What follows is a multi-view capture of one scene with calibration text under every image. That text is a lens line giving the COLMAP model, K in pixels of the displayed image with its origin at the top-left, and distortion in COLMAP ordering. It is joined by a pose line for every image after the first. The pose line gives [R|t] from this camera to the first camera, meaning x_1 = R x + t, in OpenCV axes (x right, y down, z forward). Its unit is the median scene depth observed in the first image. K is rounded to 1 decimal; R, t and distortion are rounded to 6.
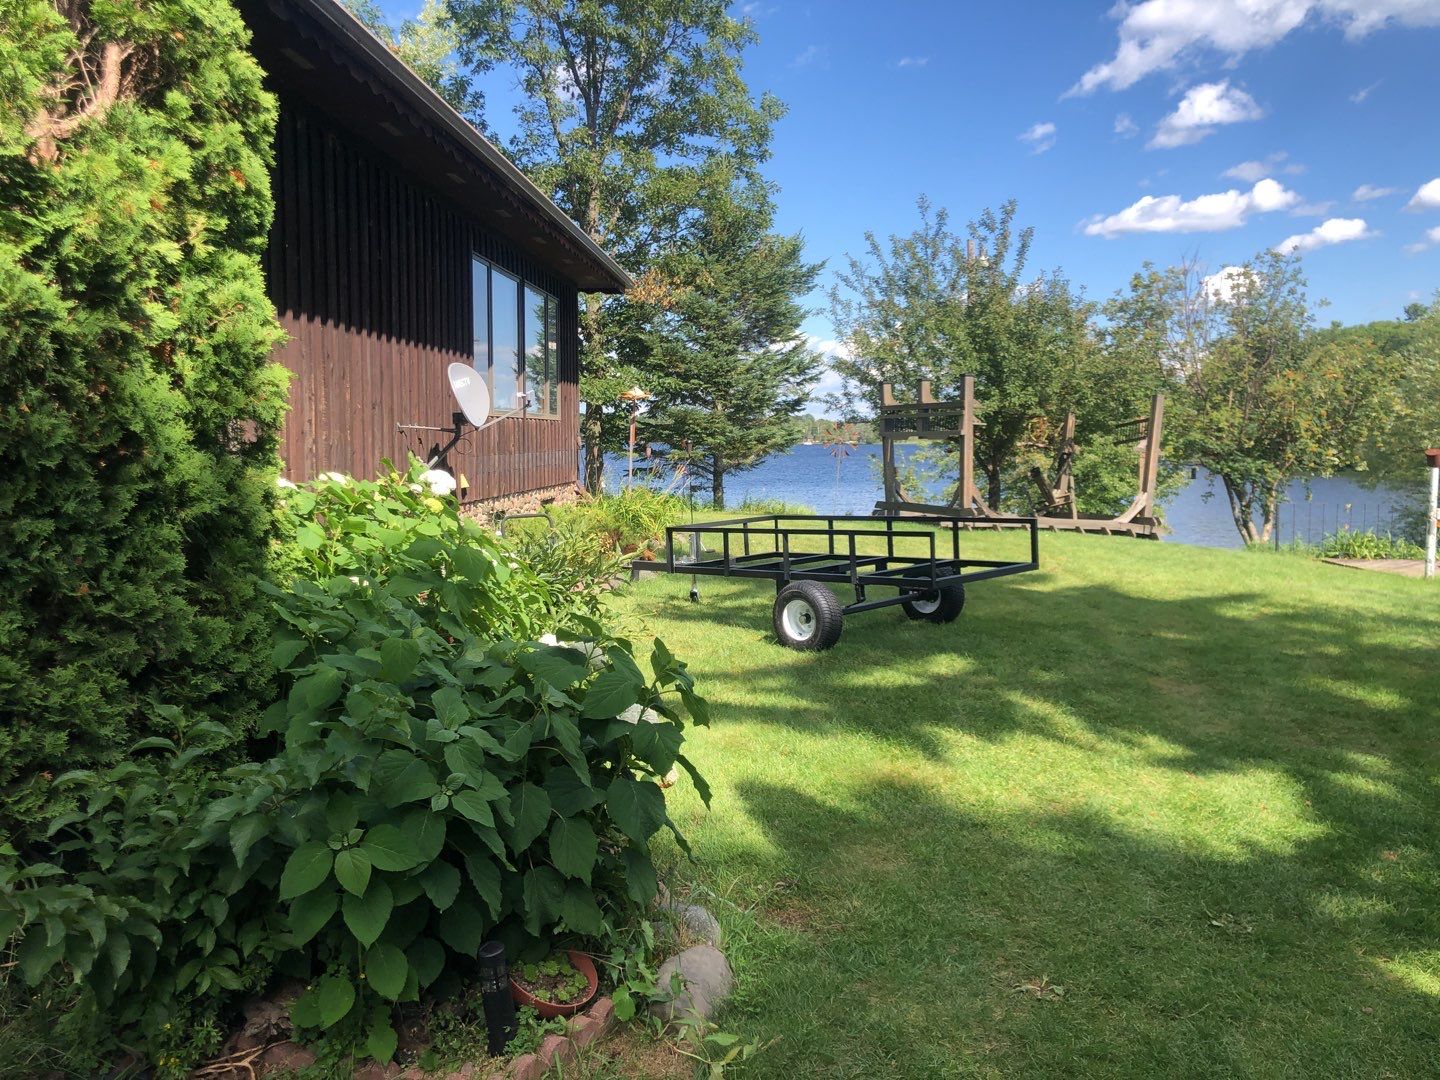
lens RADIAL K [[1087.0, 0, 721.5], [0, 1087.0, 534.3], [0, 0, 1]] dist [-0.000386, -0.002316]
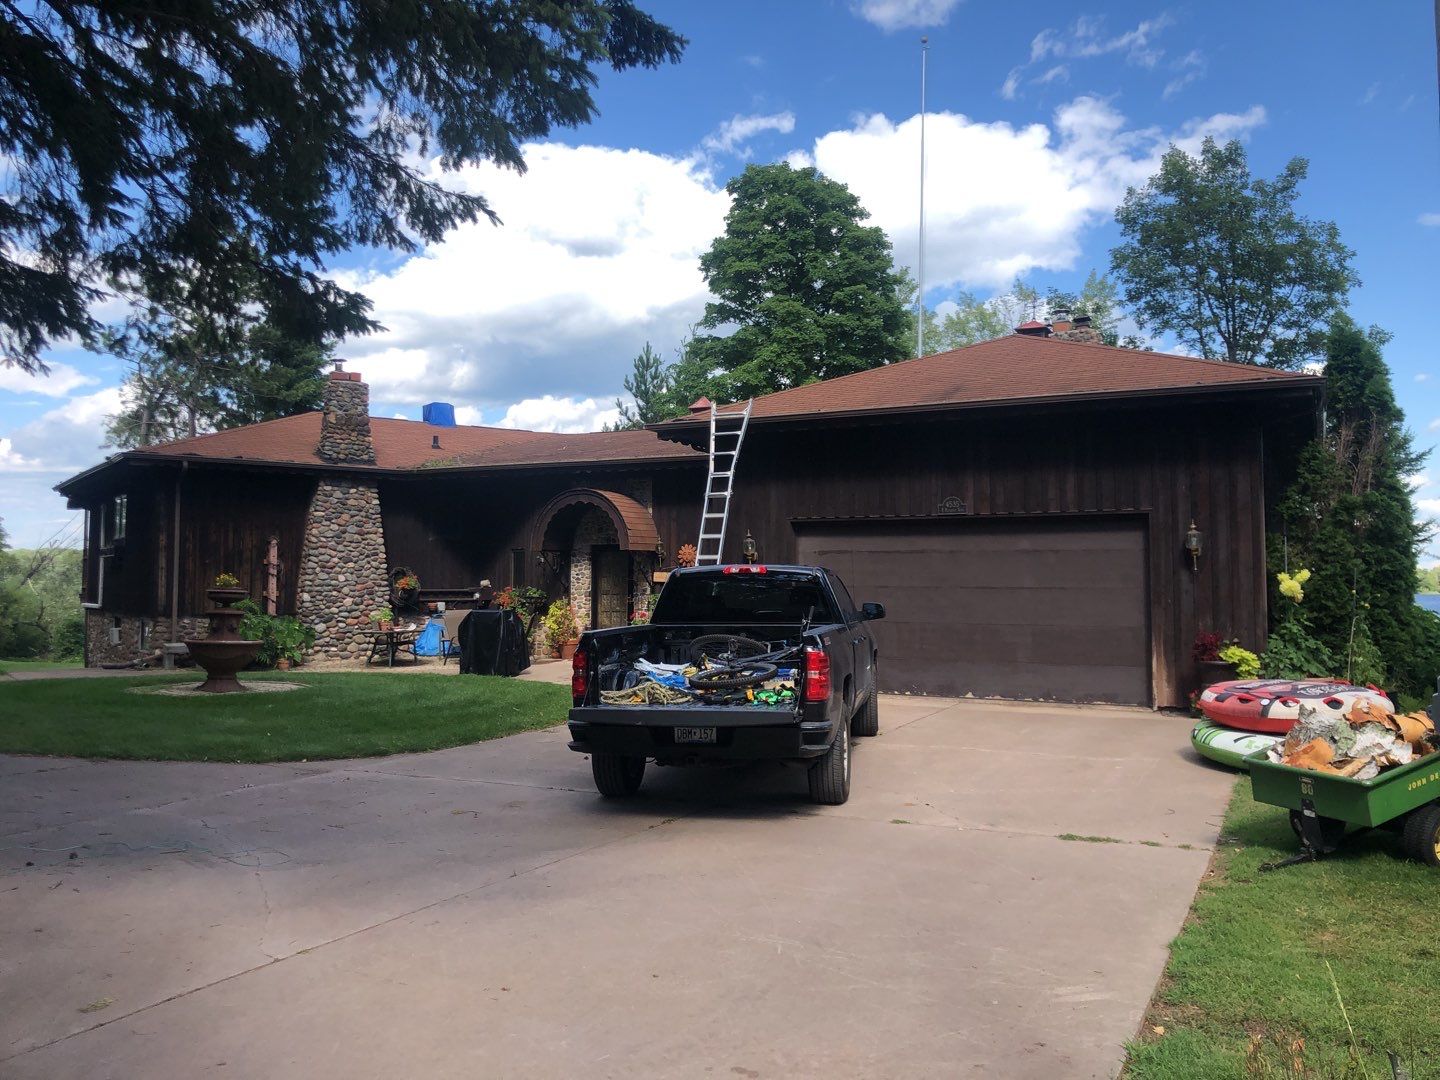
lens RADIAL K [[1182.8, 0, 717.4], [0, 1182.8, 515.9], [0, 0, 1]] dist [0.012348, 0.002165]
pose [[0.927075, -0.020443, -0.374317, -0.223279], [-0.034600, 0.989583, -0.139740, 0.071784], [0.373275, 0.142501, 0.916711, -0.806941]]
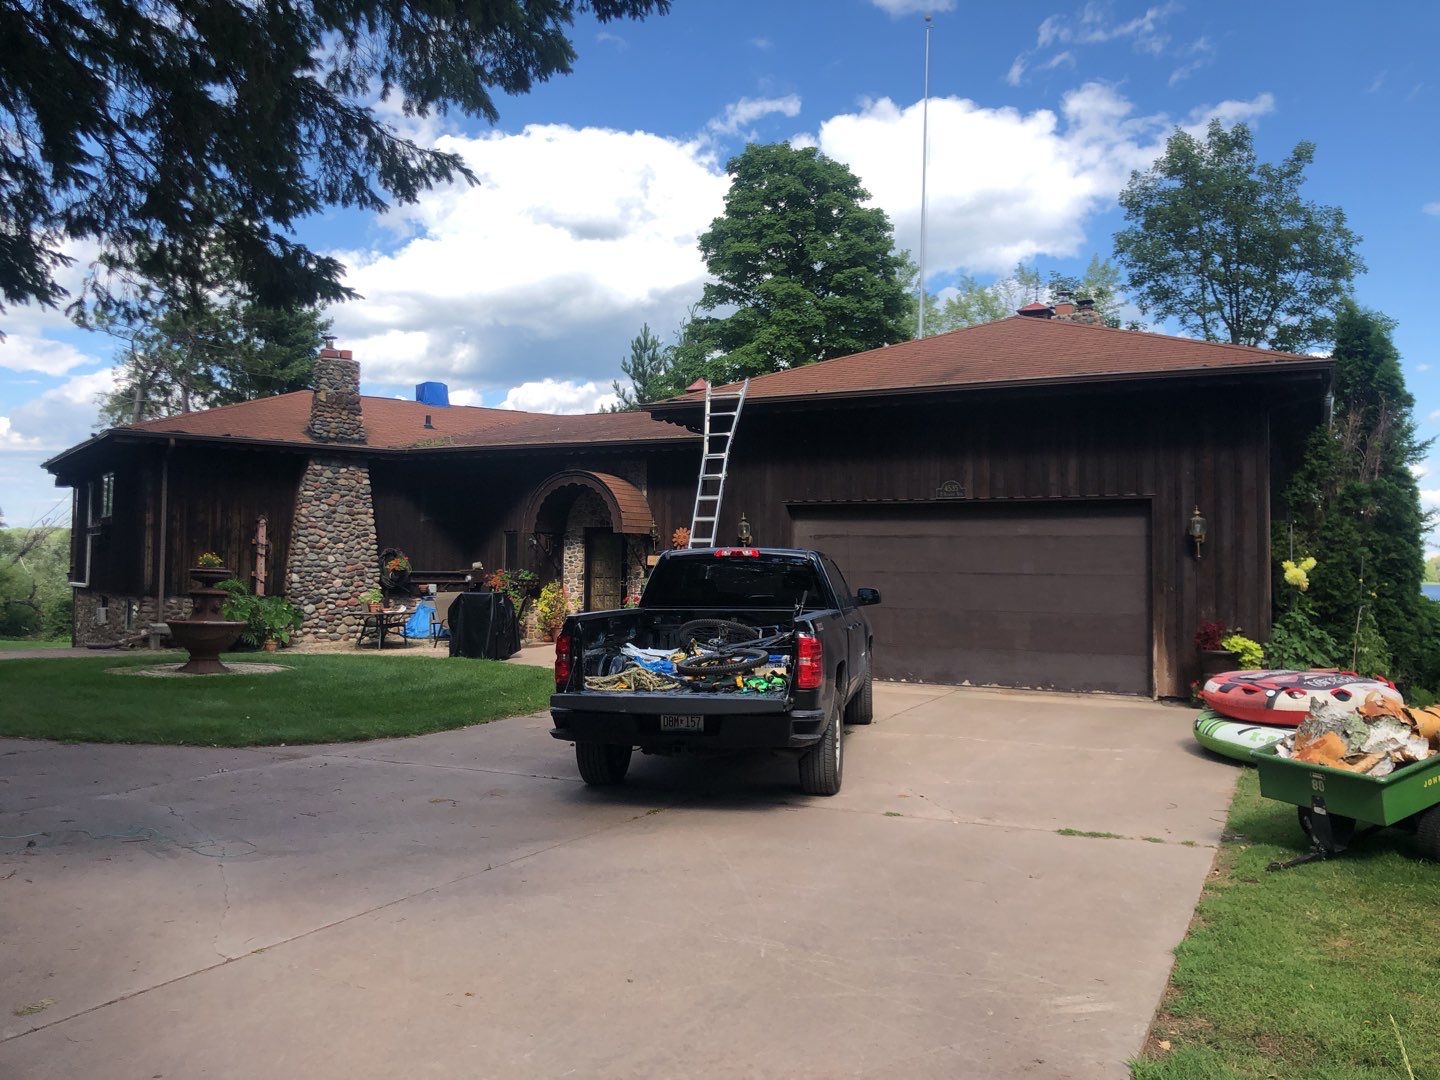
lens RADIAL K [[1183.8, 0, 719.5], [0, 1183.8, 518.6], [0, 0, 1]] dist [0.008960, 0.000236]
pose [[0.928270, -0.006847, -0.371845, -0.227188], [-0.042712, 0.991252, -0.124879, 0.070830], [0.369447, 0.131804, 0.919857, -0.786132]]
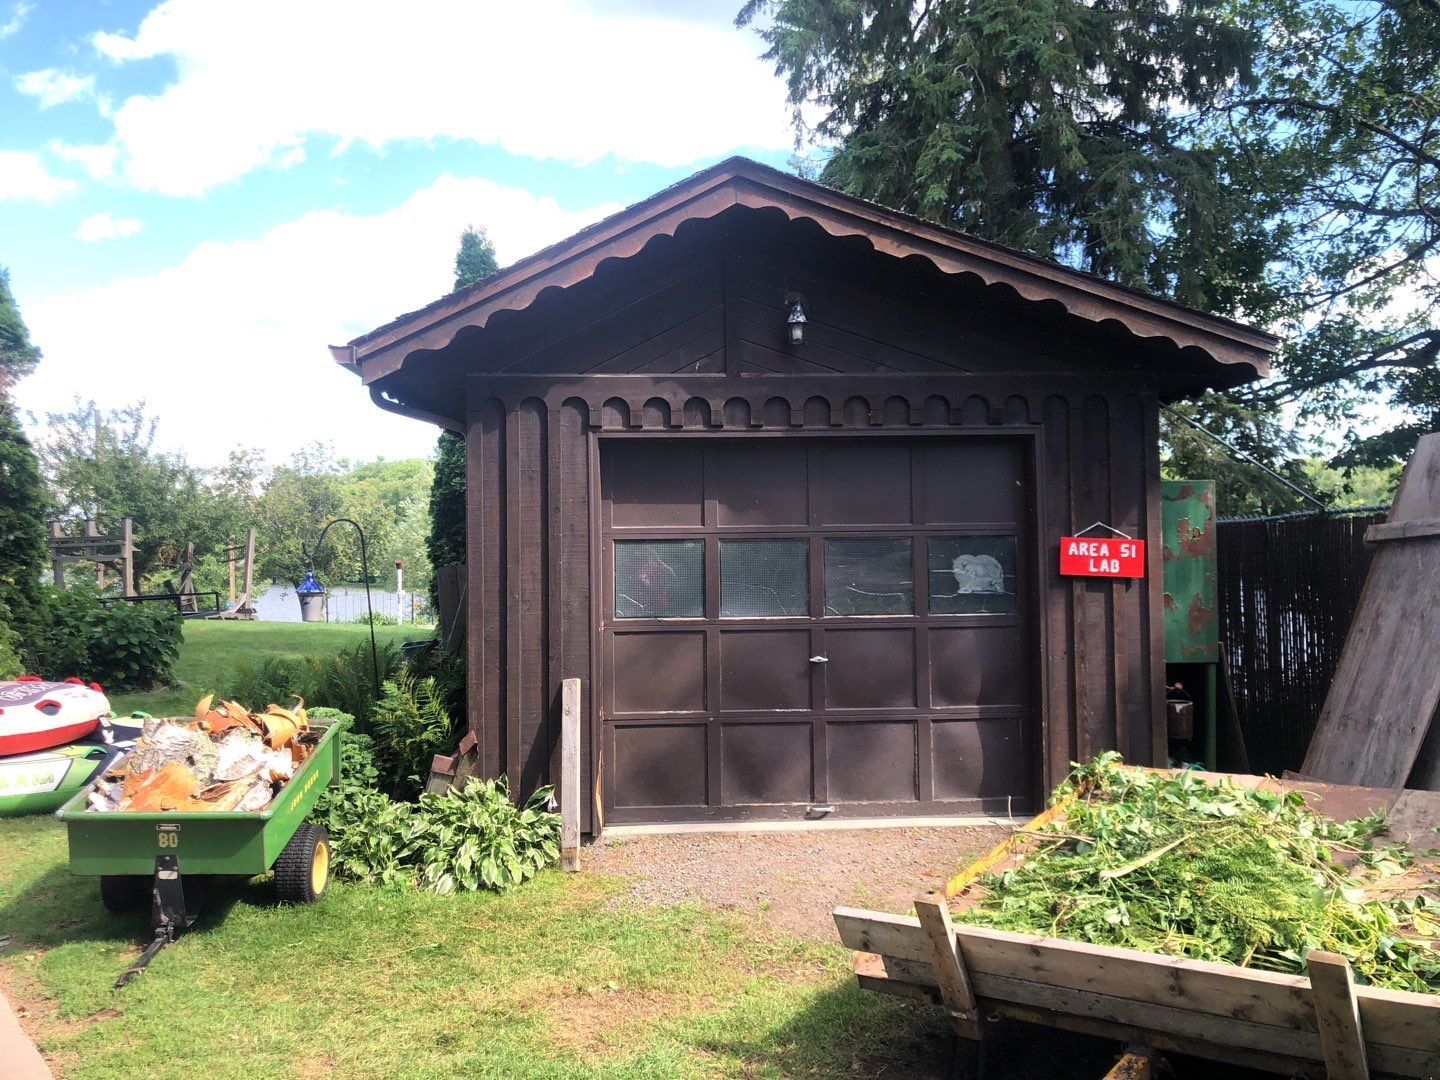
lens RADIAL K [[1176.6, 0, 718.9], [0, 1176.6, 513.4], [0, 0, 1]] dist [0.021159, -0.006520]
pose [[0.710103, 0.011072, 0.704011, -0.297994], [0.079744, 0.992178, -0.096038, 0.061083], [-0.699567, 0.124338, 0.703666, -0.630525]]
